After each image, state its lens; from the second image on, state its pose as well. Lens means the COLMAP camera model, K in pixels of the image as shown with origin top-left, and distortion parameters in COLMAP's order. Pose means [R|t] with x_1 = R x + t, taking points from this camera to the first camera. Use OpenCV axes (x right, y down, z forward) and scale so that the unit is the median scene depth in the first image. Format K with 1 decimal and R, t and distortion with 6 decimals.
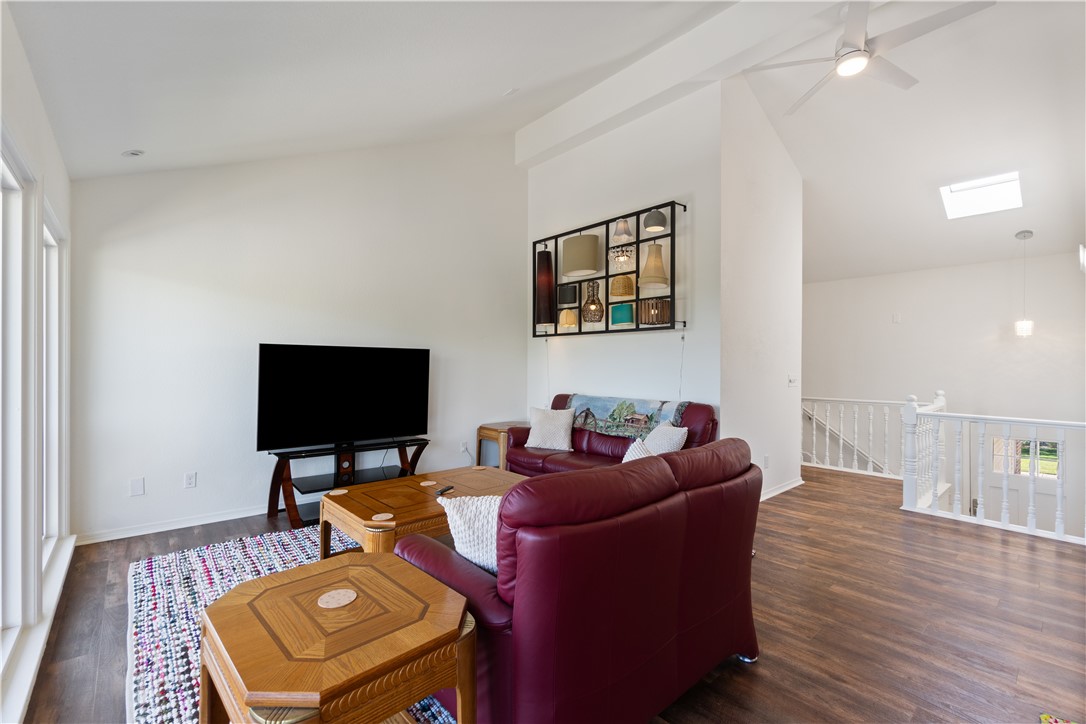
lens RADIAL K [[472.2, 0, 542.4], [0, 472.2, 361.6], [0, 0, 1]] dist [-0.003275, 0.000573]
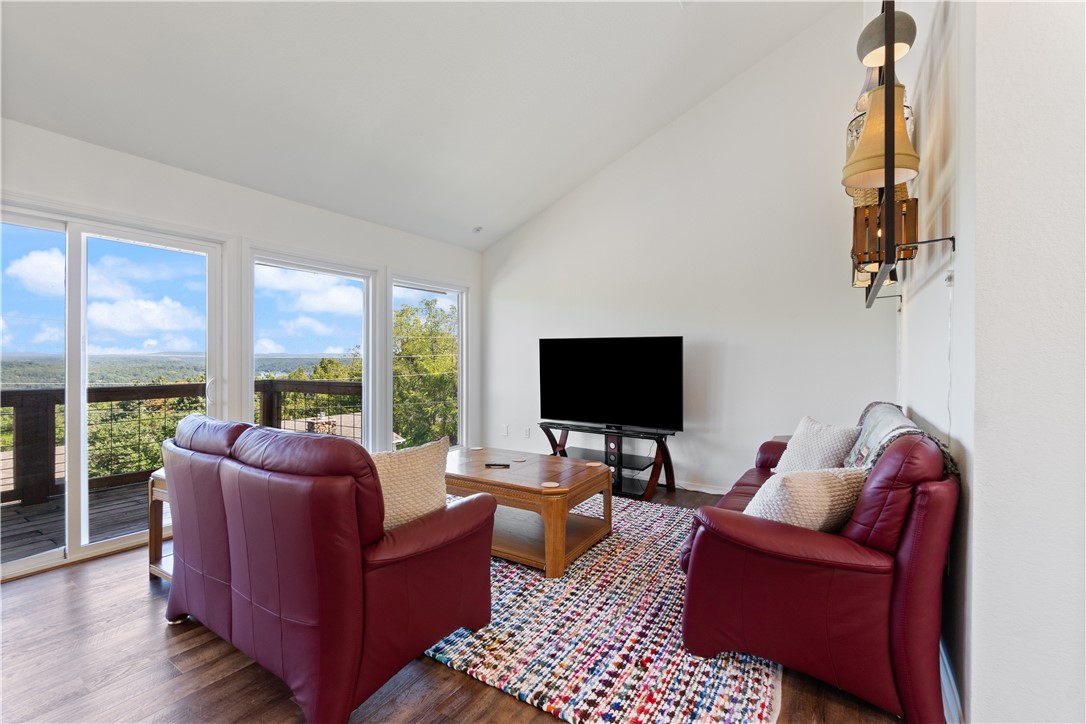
lens RADIAL K [[472.2, 0, 534.8], [0, 472.2, 358.7], [0, 0, 1]] dist [-0.003275, 0.000573]
pose [[0.262768, -0.003869, -0.964851, 0.574881], [0.003703, 0.999989, -0.003002, 0.018517], [0.964852, -0.002784, 0.262779, 0.521091]]
